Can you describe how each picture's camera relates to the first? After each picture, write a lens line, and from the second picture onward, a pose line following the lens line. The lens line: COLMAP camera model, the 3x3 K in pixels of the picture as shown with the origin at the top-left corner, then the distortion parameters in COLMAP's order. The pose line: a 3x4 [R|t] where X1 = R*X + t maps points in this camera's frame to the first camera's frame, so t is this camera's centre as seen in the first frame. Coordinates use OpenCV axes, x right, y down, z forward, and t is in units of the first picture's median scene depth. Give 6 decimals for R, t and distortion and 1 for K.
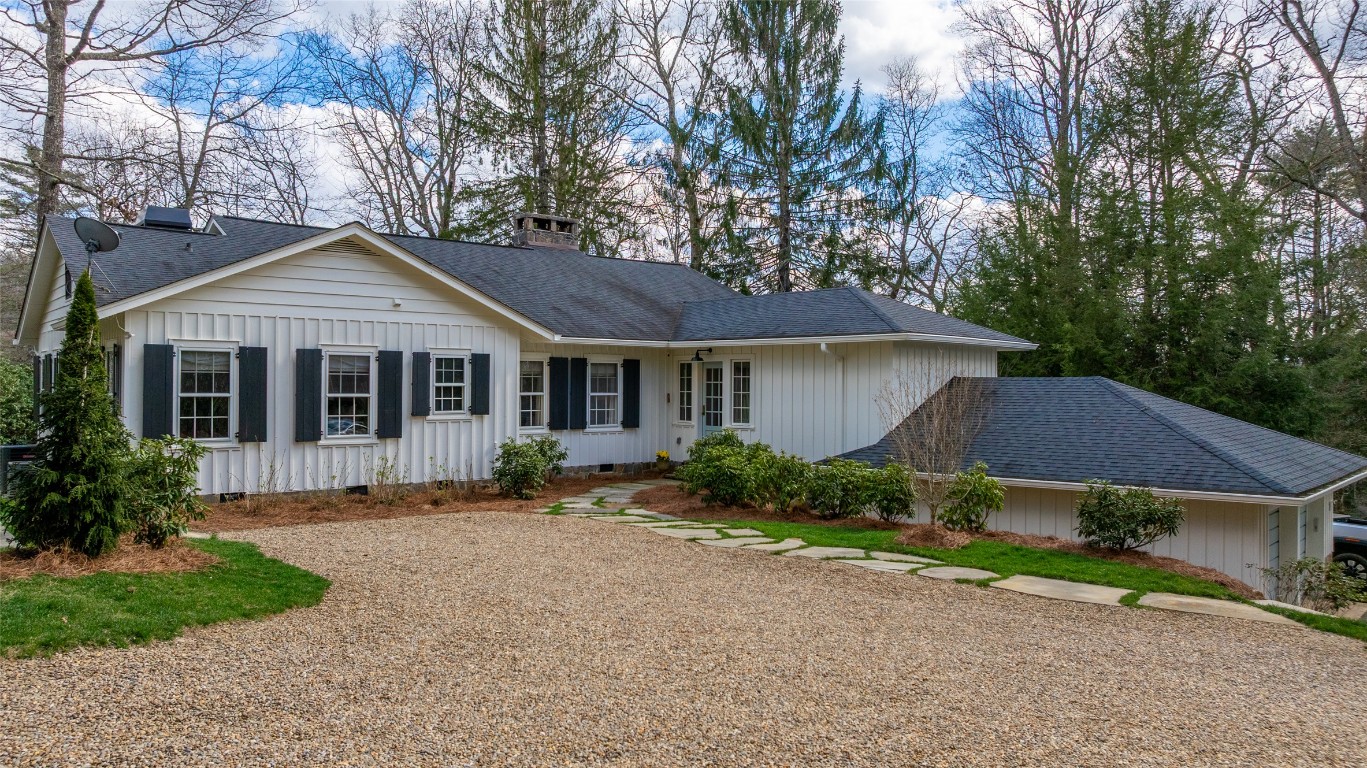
lens RADIAL K [[962.5, 0, 683.5], [0, 962.5, 384.0], [0, 0, 1]] dist [-0.059685, 0.050318]
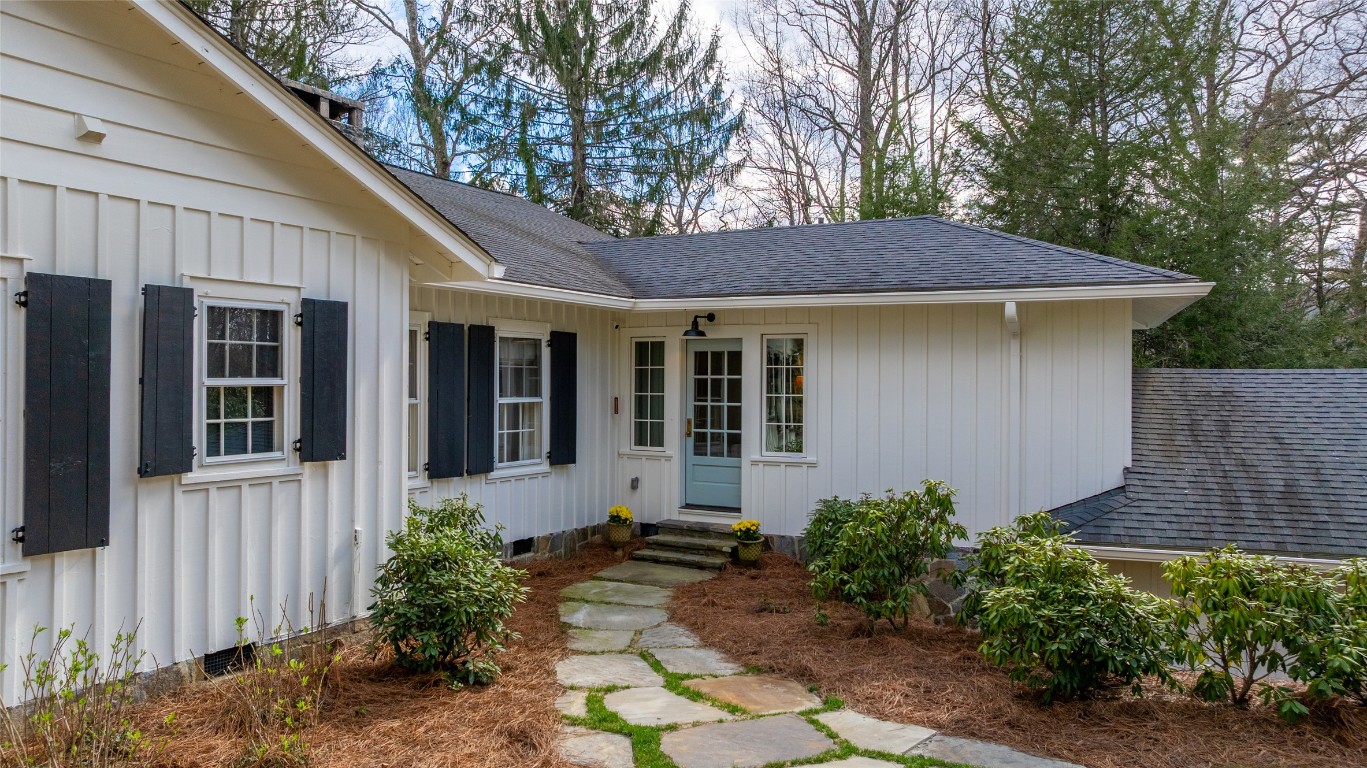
lens RADIAL K [[962.5, 0, 683.5], [0, 962.5, 384.0], [0, 0, 1]] dist [-0.059685, 0.050318]
pose [[0.934511, -0.001885, 0.355929, -0.211508], [0.000167, 0.999988, 0.004857, -0.000346], [-0.355934, -0.004480, 0.934500, 0.589072]]
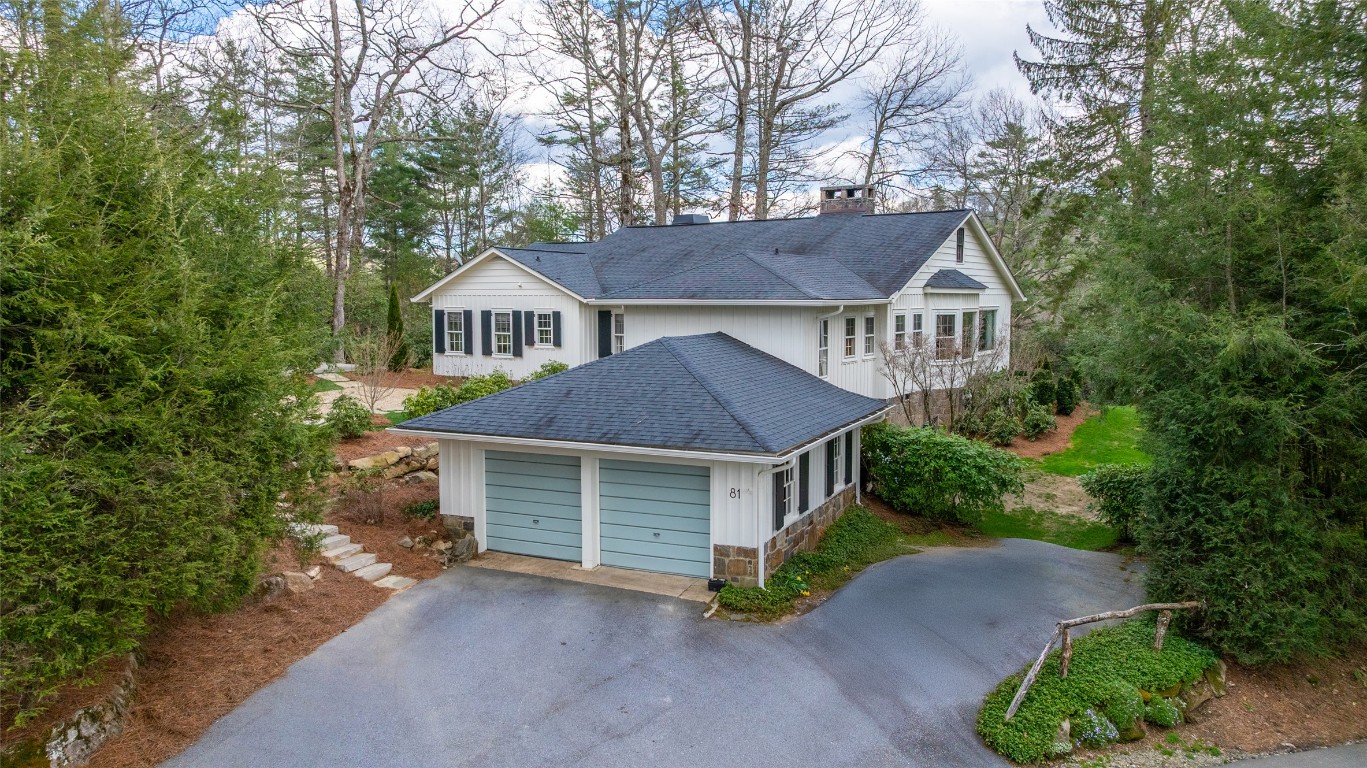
lens RADIAL K [[962.5, 0, 683.5], [0, 962.5, 384.0], [0, 0, 1]] dist [-0.059685, 0.050318]
pose [[0.330233, 0.057258, -0.942161, 1.507830], [-0.019049, 0.998359, 0.053997, 0.001790], [0.943707, 0.000116, 0.330782, 0.632754]]
